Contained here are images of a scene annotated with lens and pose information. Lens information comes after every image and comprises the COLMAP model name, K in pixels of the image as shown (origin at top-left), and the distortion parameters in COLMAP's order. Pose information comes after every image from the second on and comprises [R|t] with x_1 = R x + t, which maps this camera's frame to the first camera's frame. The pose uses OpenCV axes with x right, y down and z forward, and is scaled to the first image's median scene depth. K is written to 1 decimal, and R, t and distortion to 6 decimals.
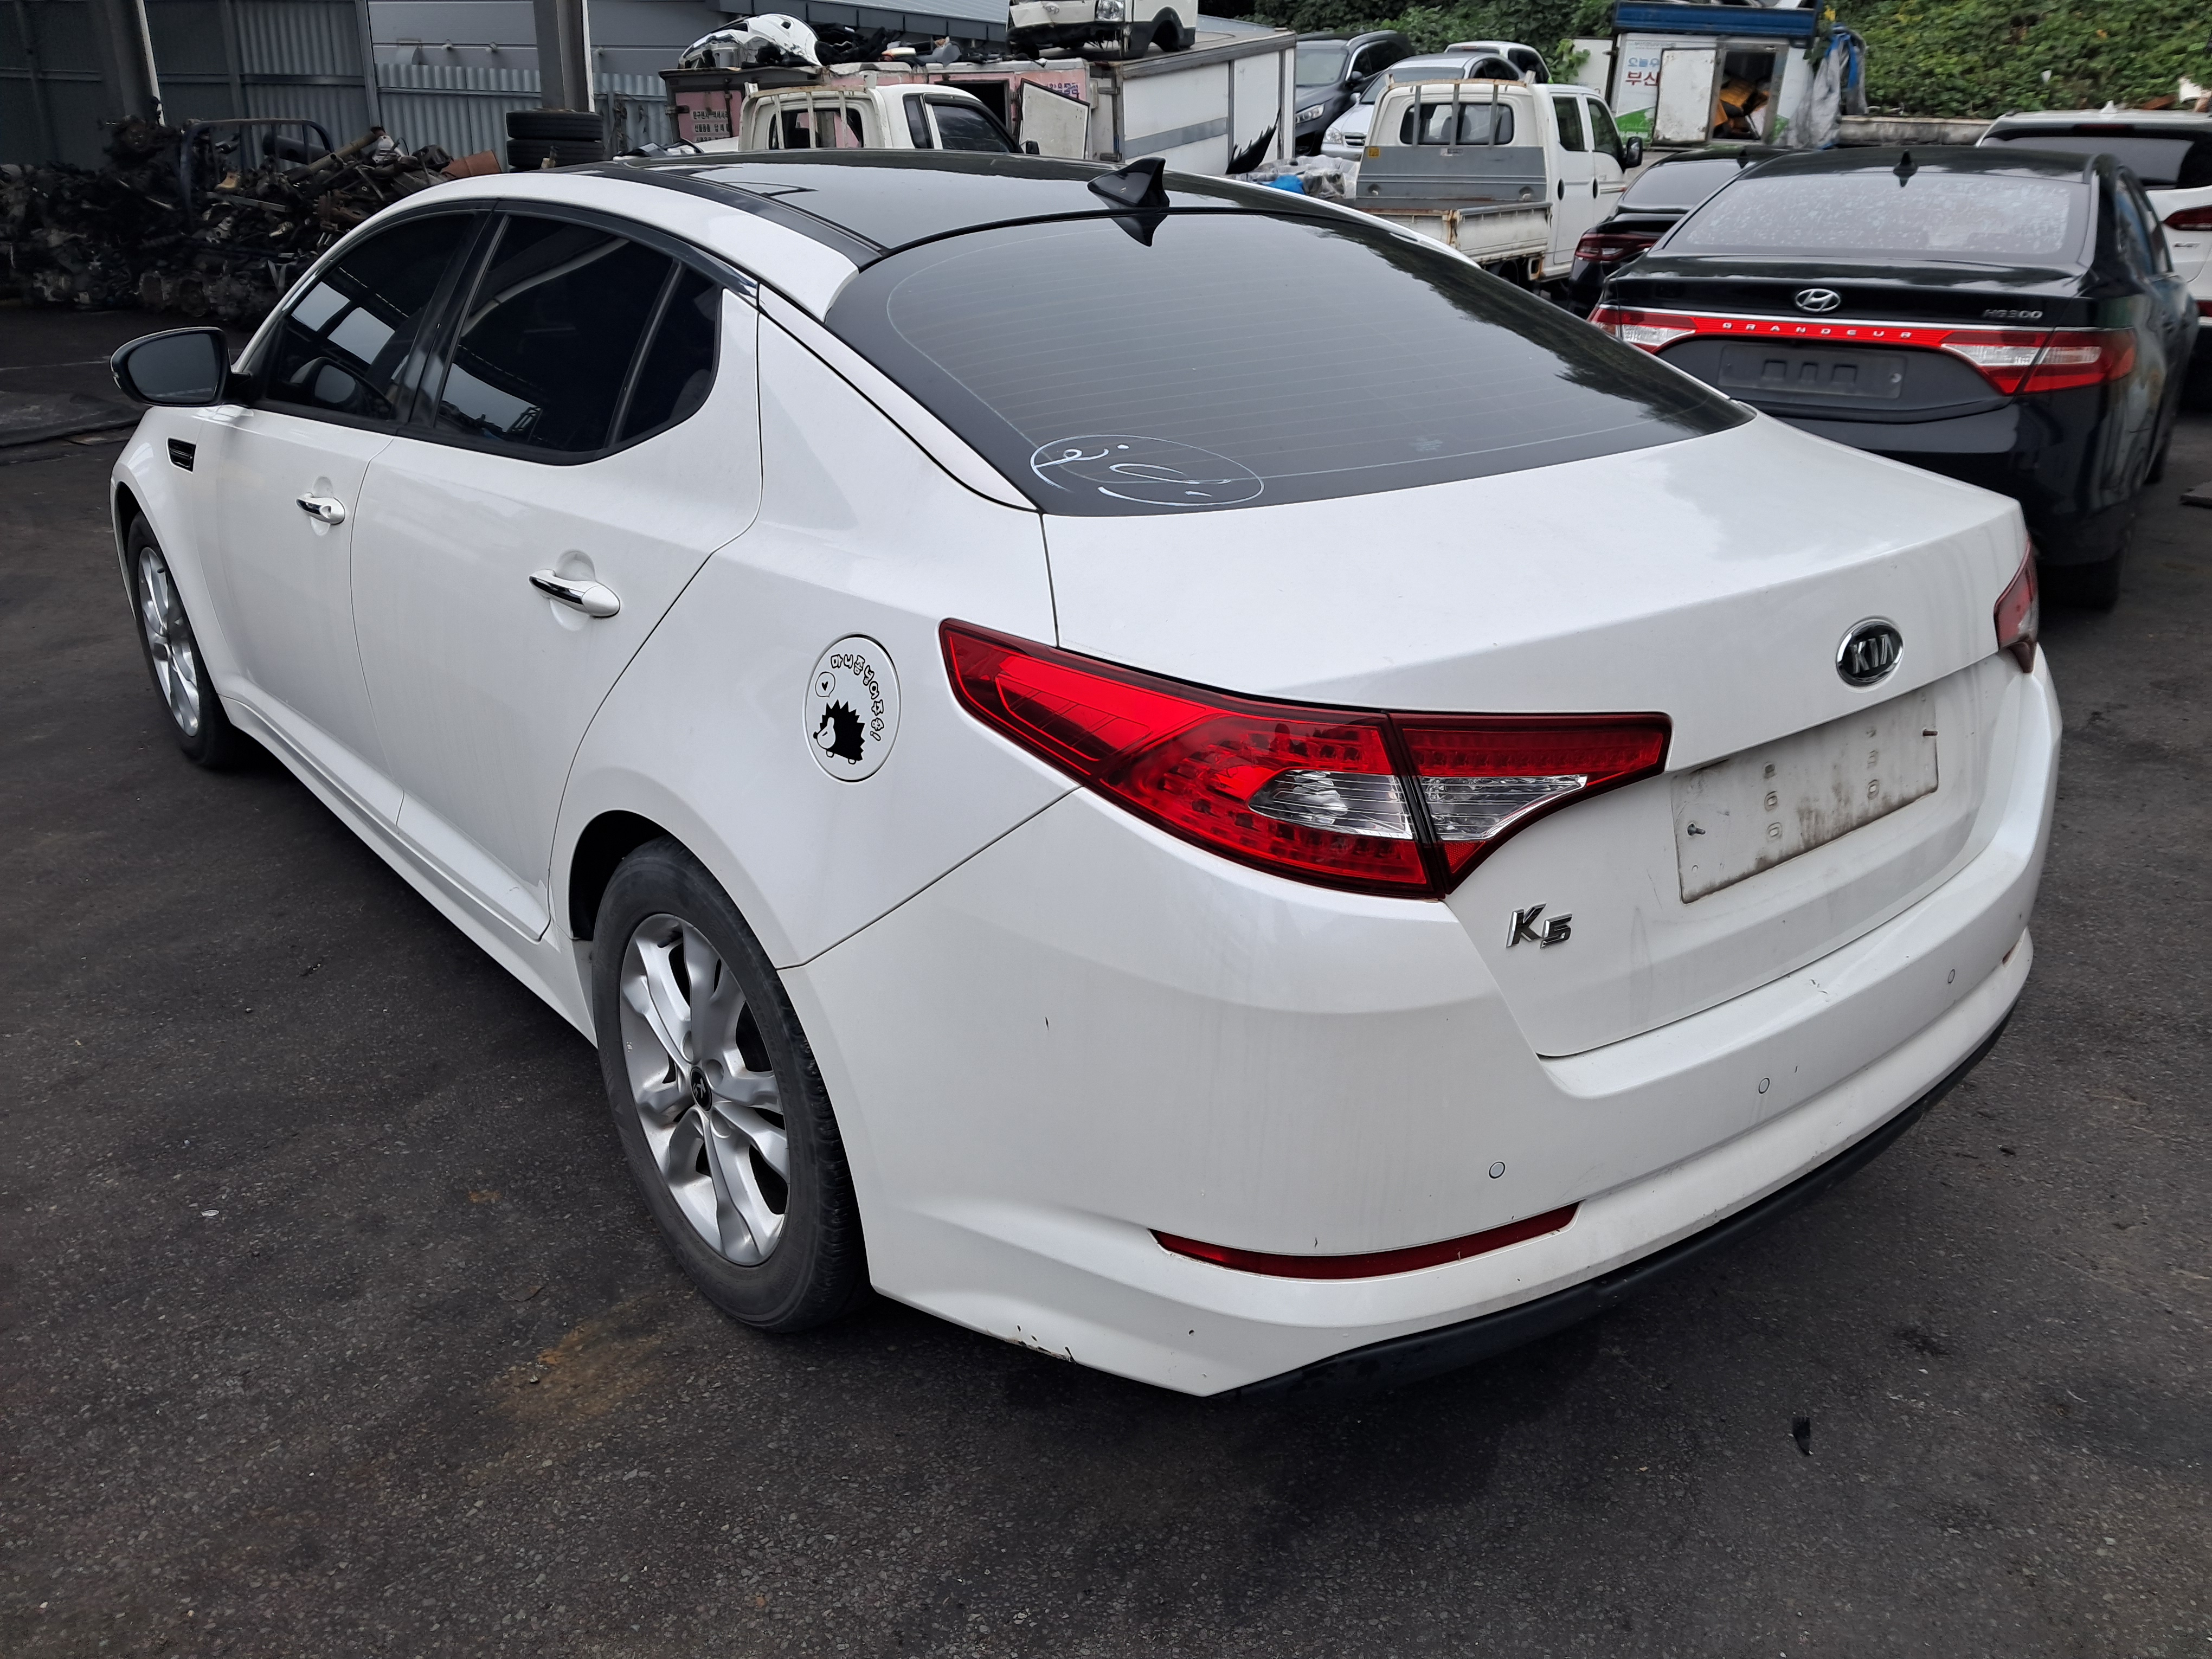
lens RADIAL K [[1753.6, 0, 1109.4], [0, 1753.6, 813.9], [0, 0, 1]] dist [0.004169, -0.001838]
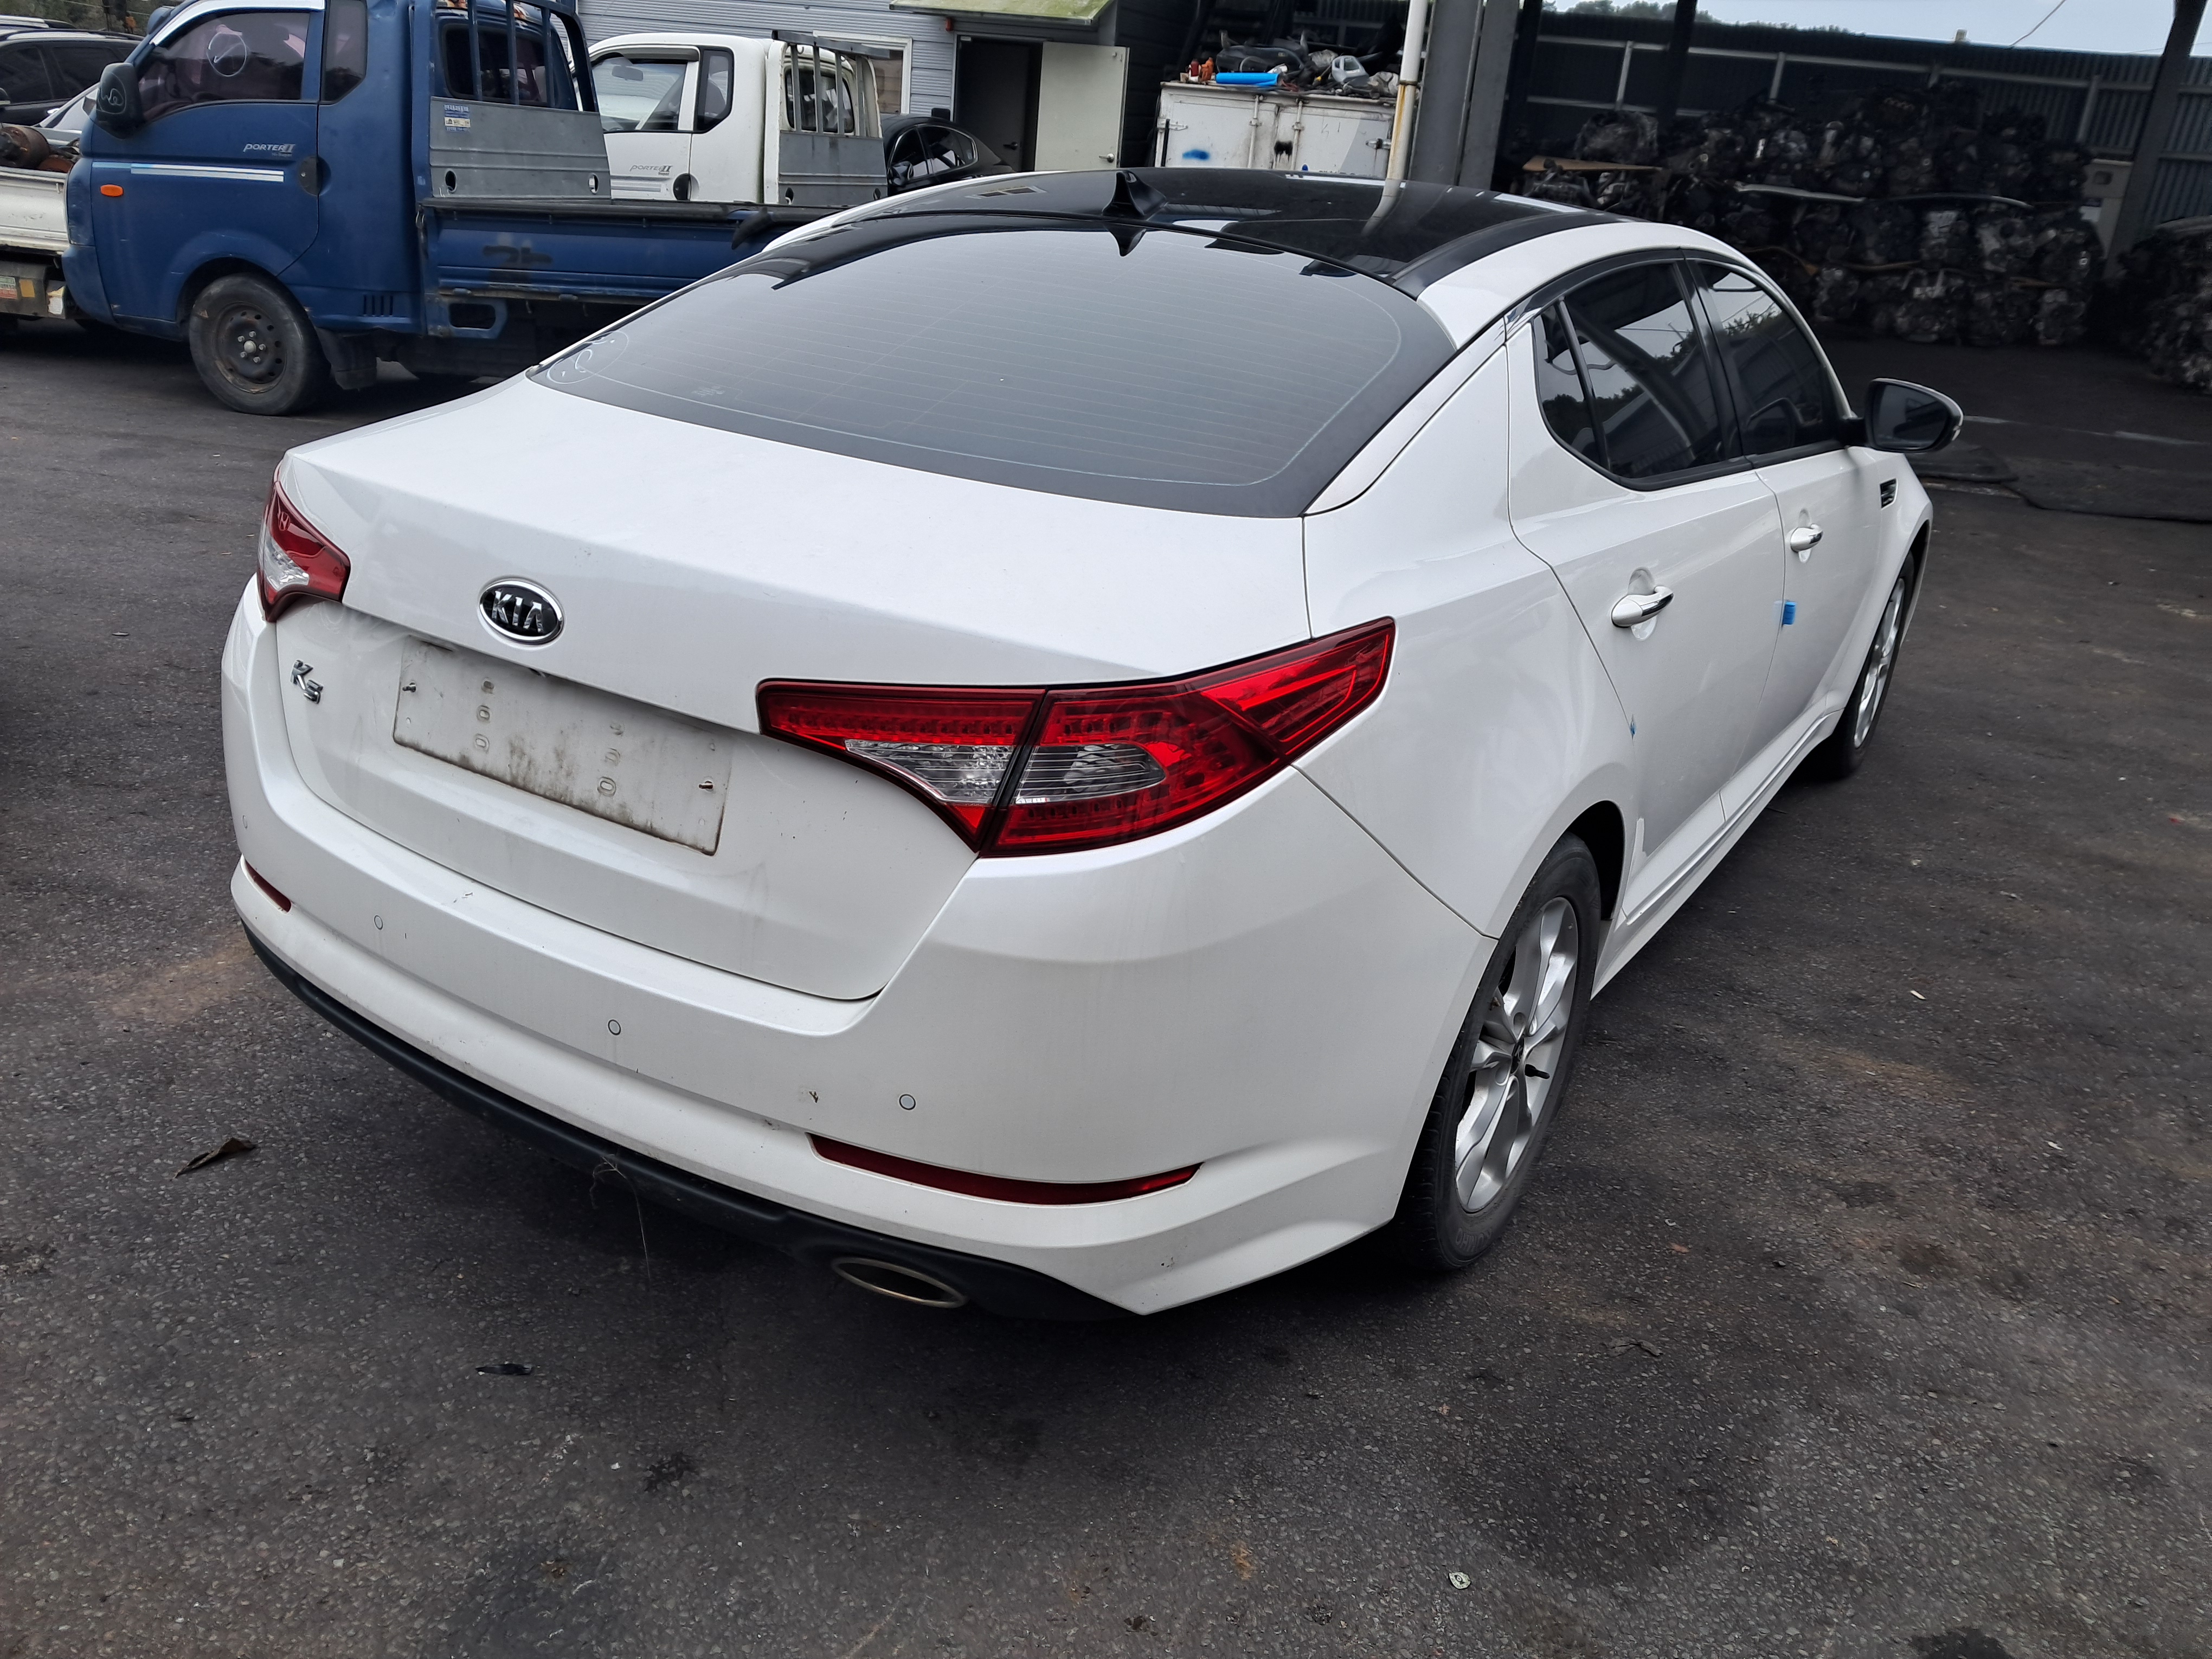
lens RADIAL K [[1739.3, 0, 1102.7], [0, 1739.3, 826.8], [0, 0, 1]] dist [0.001441, -0.006004]
pose [[0.307766, 0.373429, -0.875118, 0.200410], [-0.407635, 0.882824, 0.233358, -0.048370], [0.859718, 0.284909, 0.423925, 0.122111]]
